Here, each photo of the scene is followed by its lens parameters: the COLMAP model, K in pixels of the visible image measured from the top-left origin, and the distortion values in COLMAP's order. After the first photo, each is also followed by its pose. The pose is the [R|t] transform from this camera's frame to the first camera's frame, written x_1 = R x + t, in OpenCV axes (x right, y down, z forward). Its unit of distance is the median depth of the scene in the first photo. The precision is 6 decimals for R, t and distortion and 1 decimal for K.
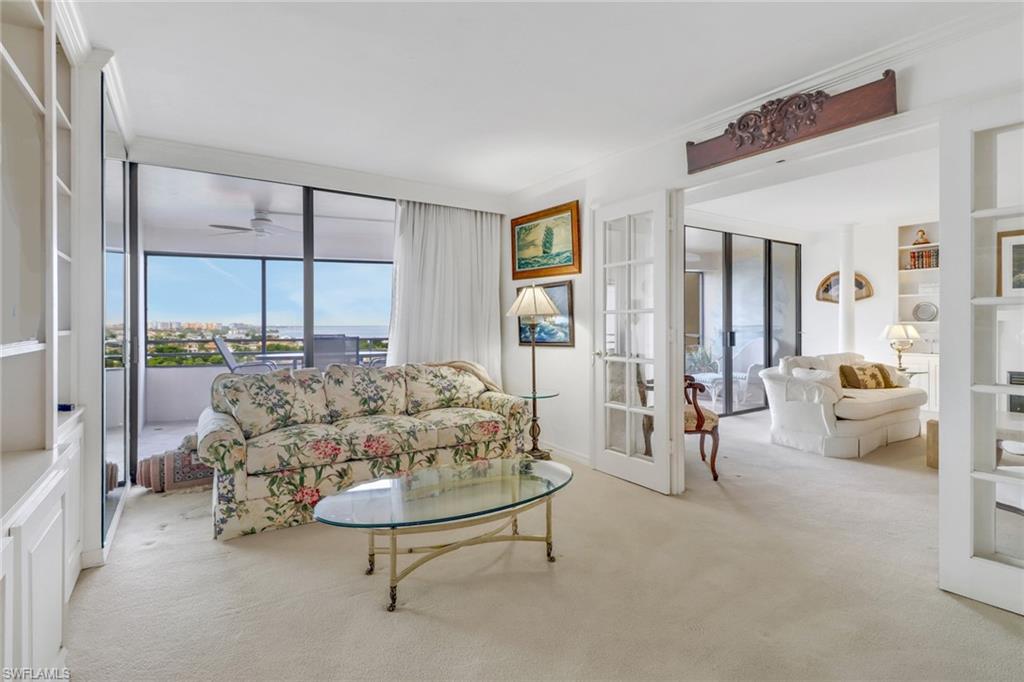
lens RADIAL K [[496.9, 0, 515.4], [0, 496.9, 329.4], [0, 0, 1]] dist [-0.002249, -0.013701]
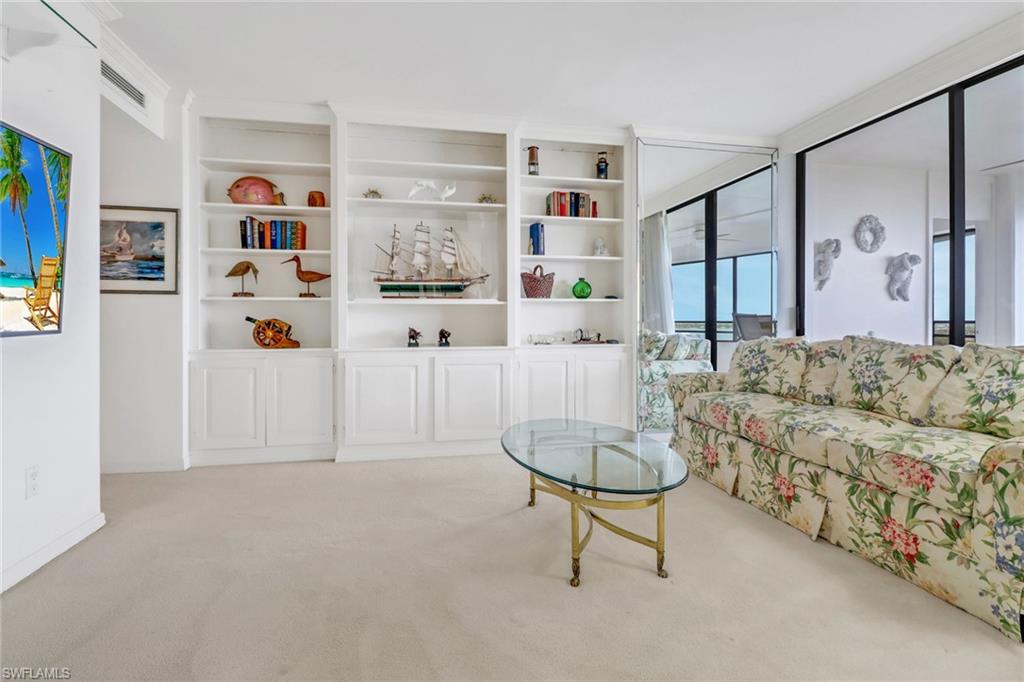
lens RADIAL K [[496.9, 0, 515.4], [0, 496.9, 329.4], [0, 0, 1]] dist [-0.002249, -0.013701]
pose [[-0.377932, 0.012911, -0.925743, 0.565857], [-0.005698, 0.999851, 0.016270, 0.054614], [0.925816, 0.011424, -0.377802, 0.858770]]
